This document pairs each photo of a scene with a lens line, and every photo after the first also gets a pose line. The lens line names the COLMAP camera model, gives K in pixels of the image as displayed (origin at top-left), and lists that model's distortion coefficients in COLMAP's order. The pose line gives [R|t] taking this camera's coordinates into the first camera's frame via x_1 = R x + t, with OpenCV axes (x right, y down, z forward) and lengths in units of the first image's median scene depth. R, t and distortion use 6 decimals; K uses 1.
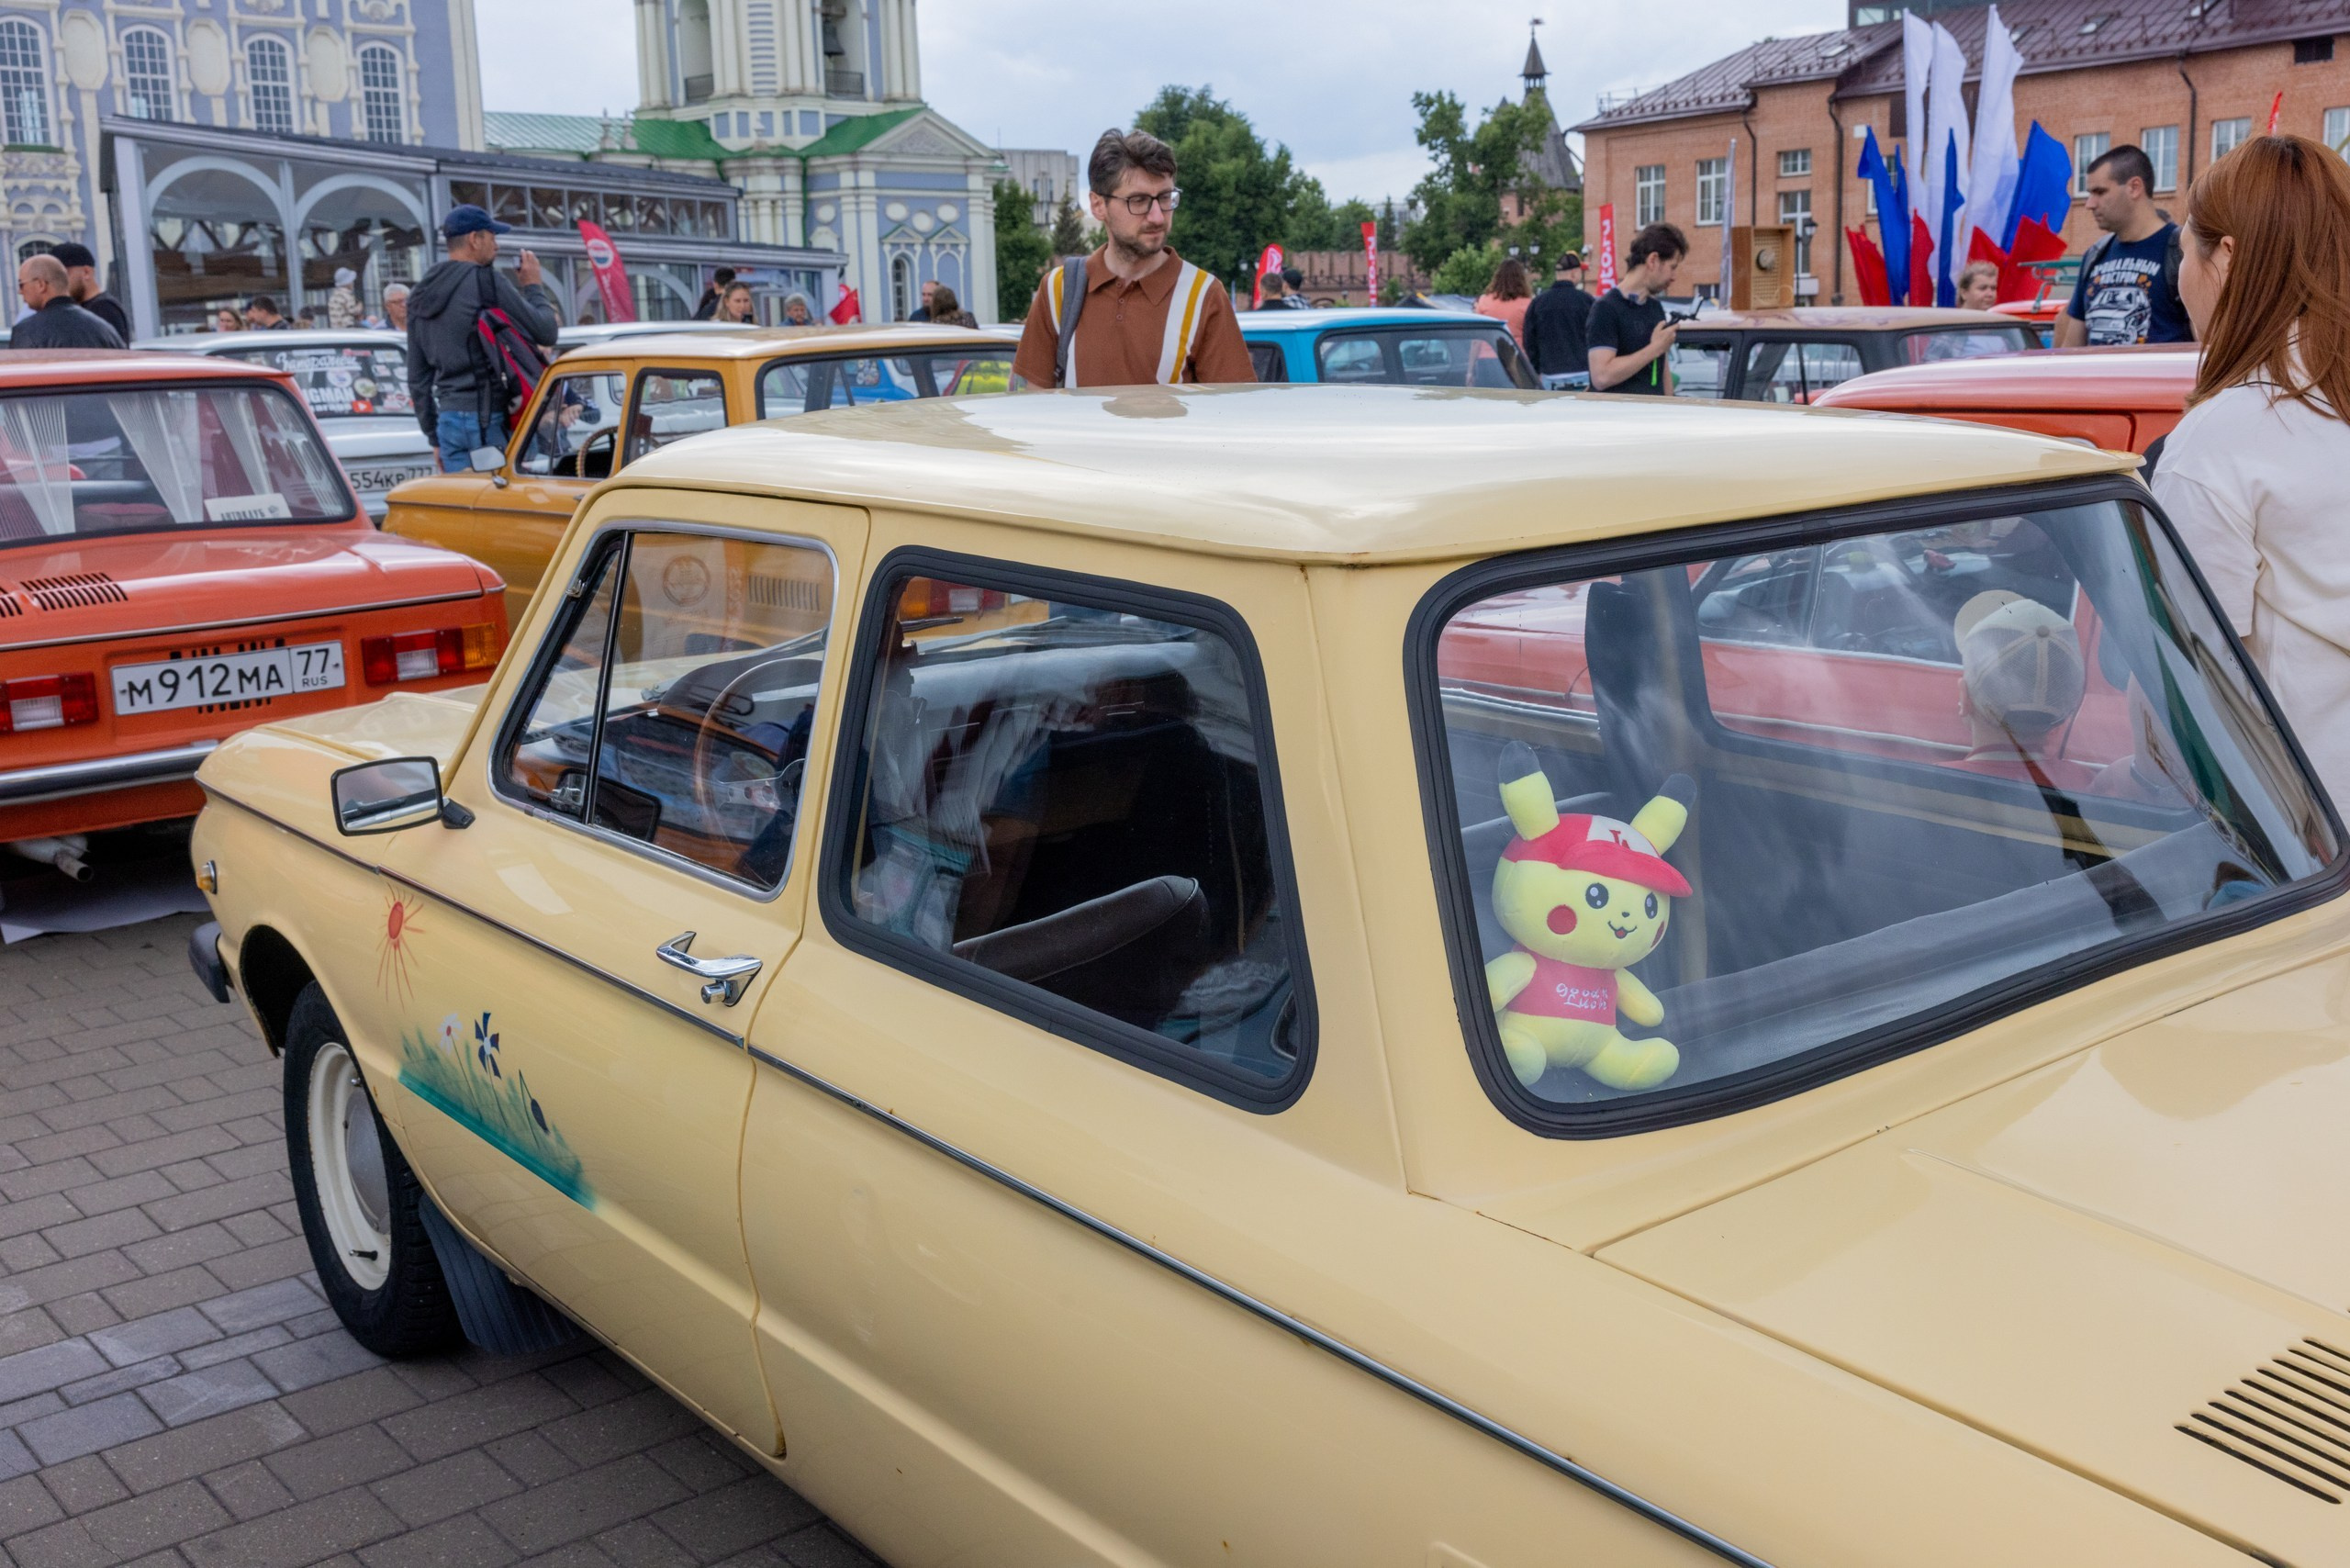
lens RADIAL K [[2417.2, 0, 1154.0], [0, 2417.2, 788.7], [0, 0, 1]] dist [0.010972, 0.000000]
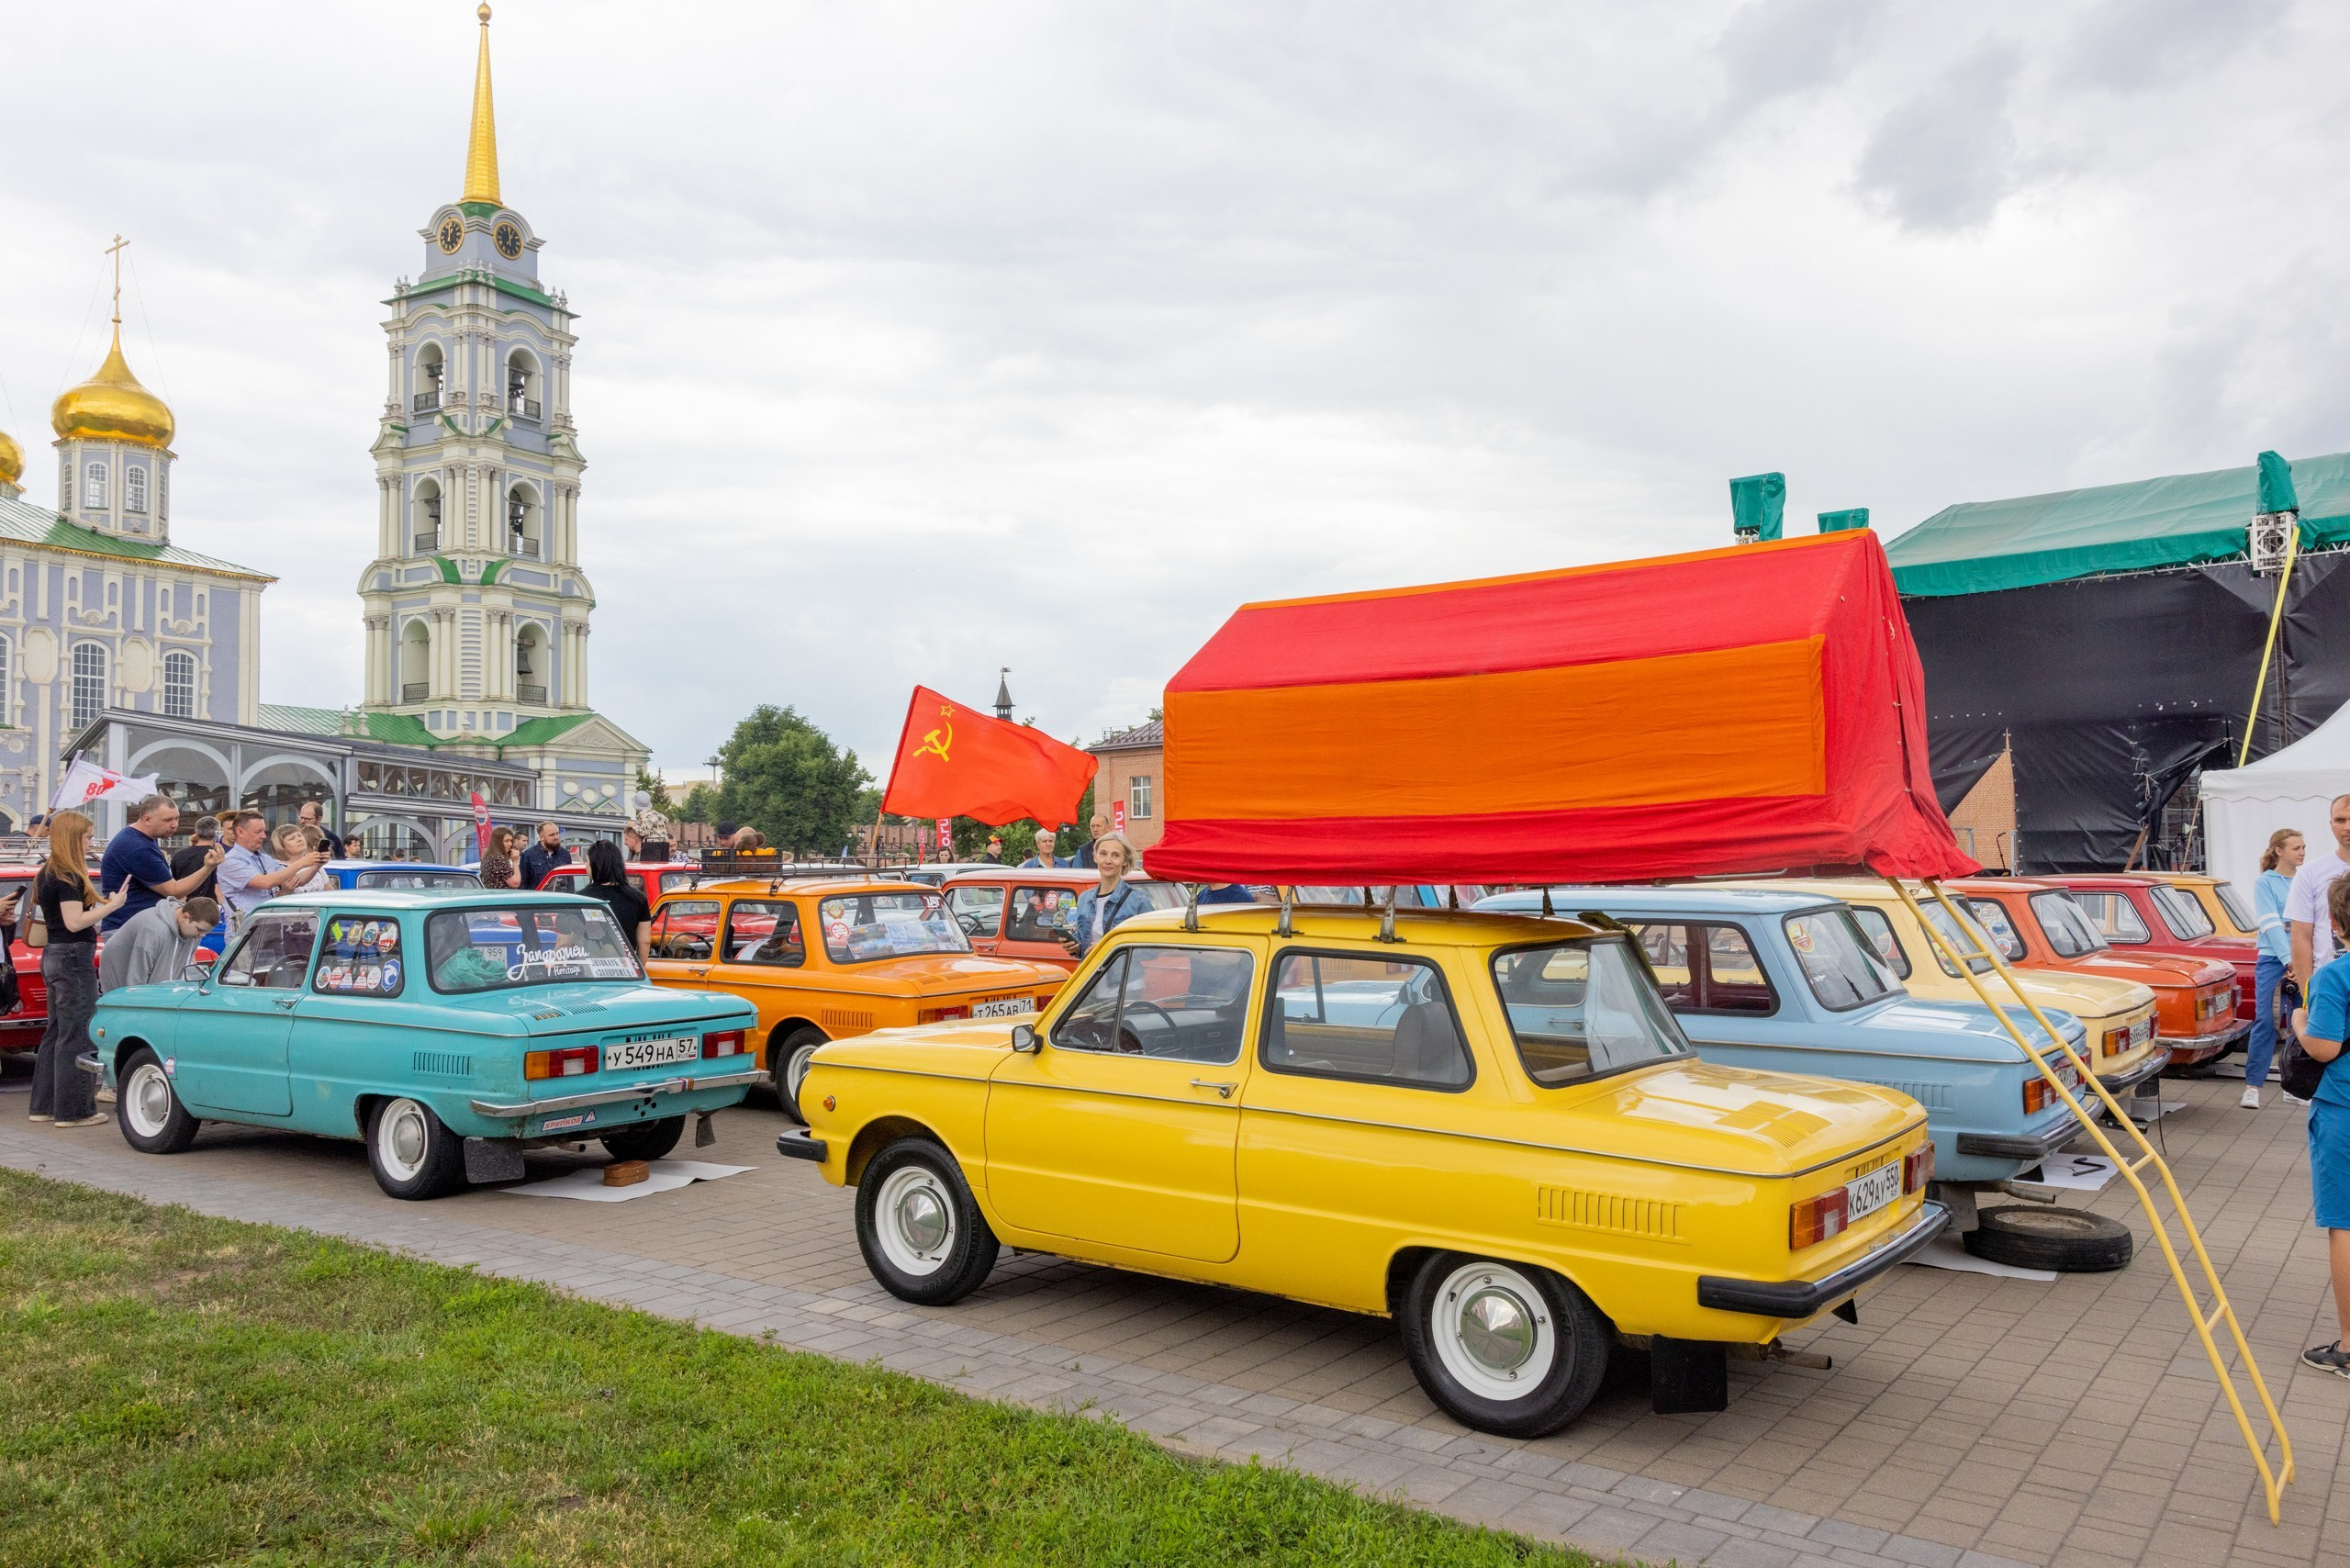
lens RADIAL K [[1867.0, 0, 1183.2], [0, 1867.0, 781.2], [0, 0, 1]] dist [0.009930, 0.013628]
pose [[0.964670, 0.034342, 0.261213, -0.049621], [0.029579, 0.971082, -0.236907, 0.012904], [-0.261795, 0.236264, 0.935758, -0.057163]]
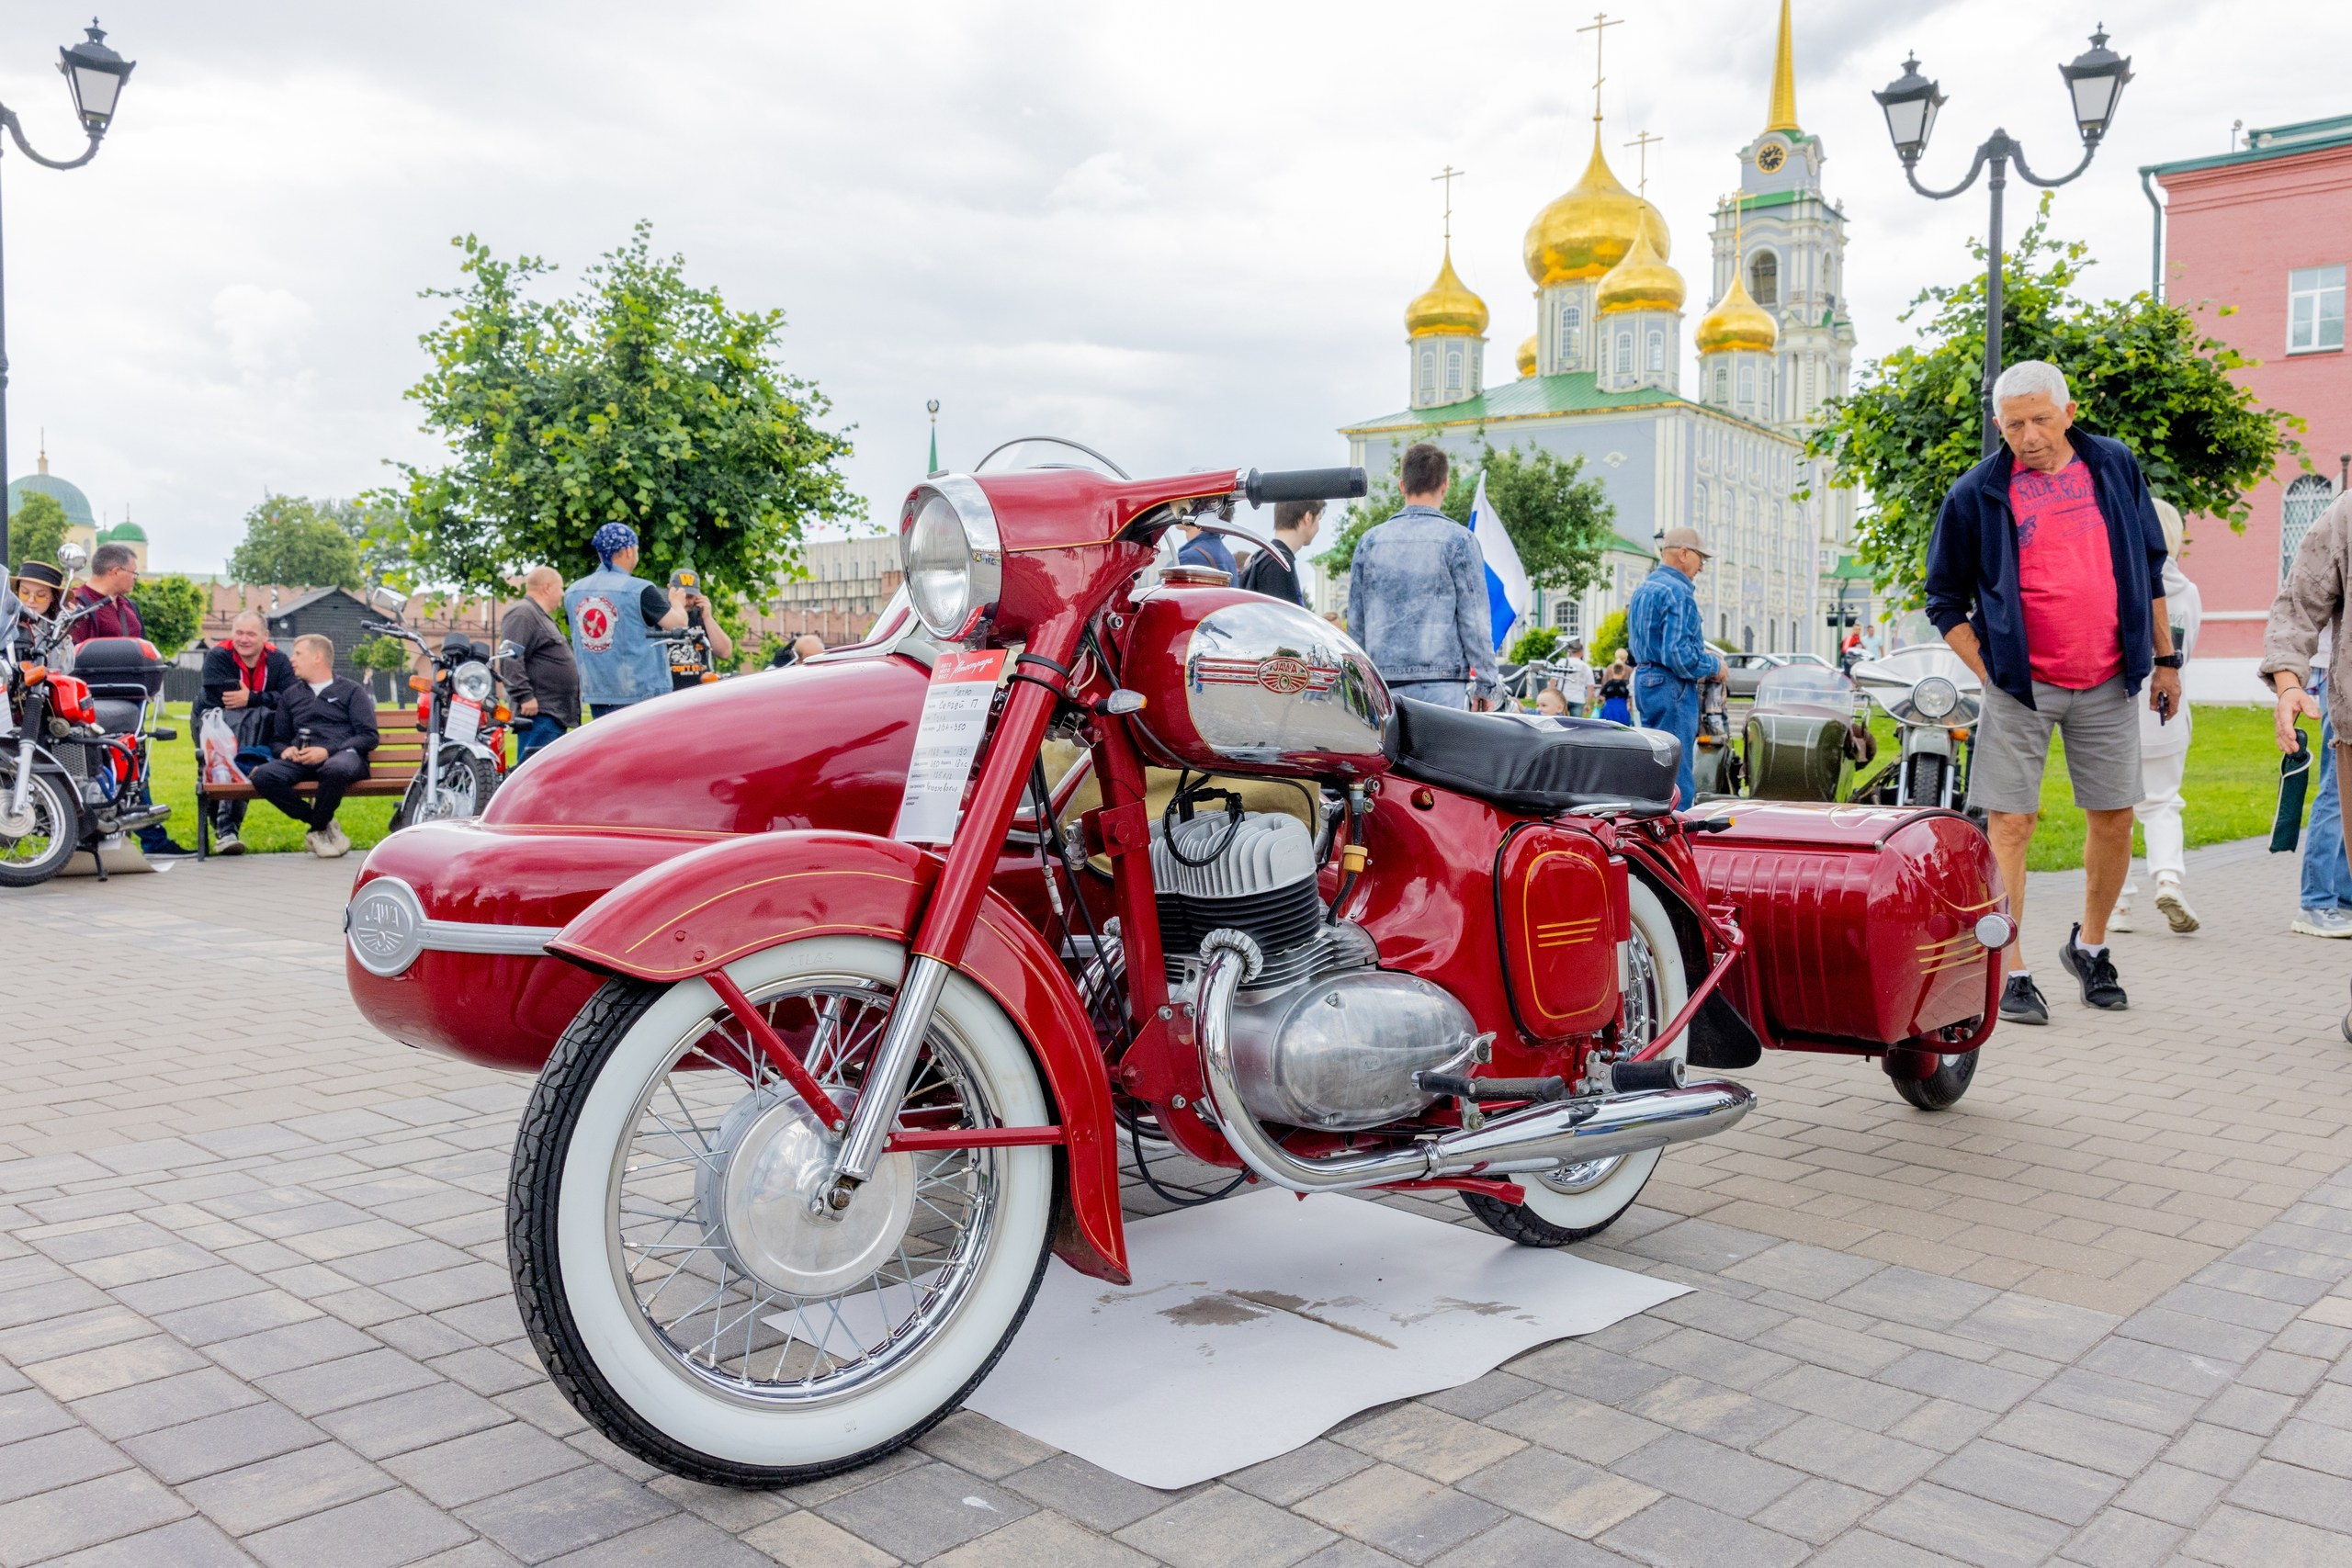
lens RADIAL K [[1868.3, 0, 1175.4], [0, 1868.3, 786.4], [0, 0, 1]] dist [0.009930, 0.013628]
pose [[0.988668, 0.019652, 0.148824, -0.760787], [0.001808, 0.989763, -0.142707, 0.062744], [-0.150105, 0.141359, 0.978512, -0.172360]]
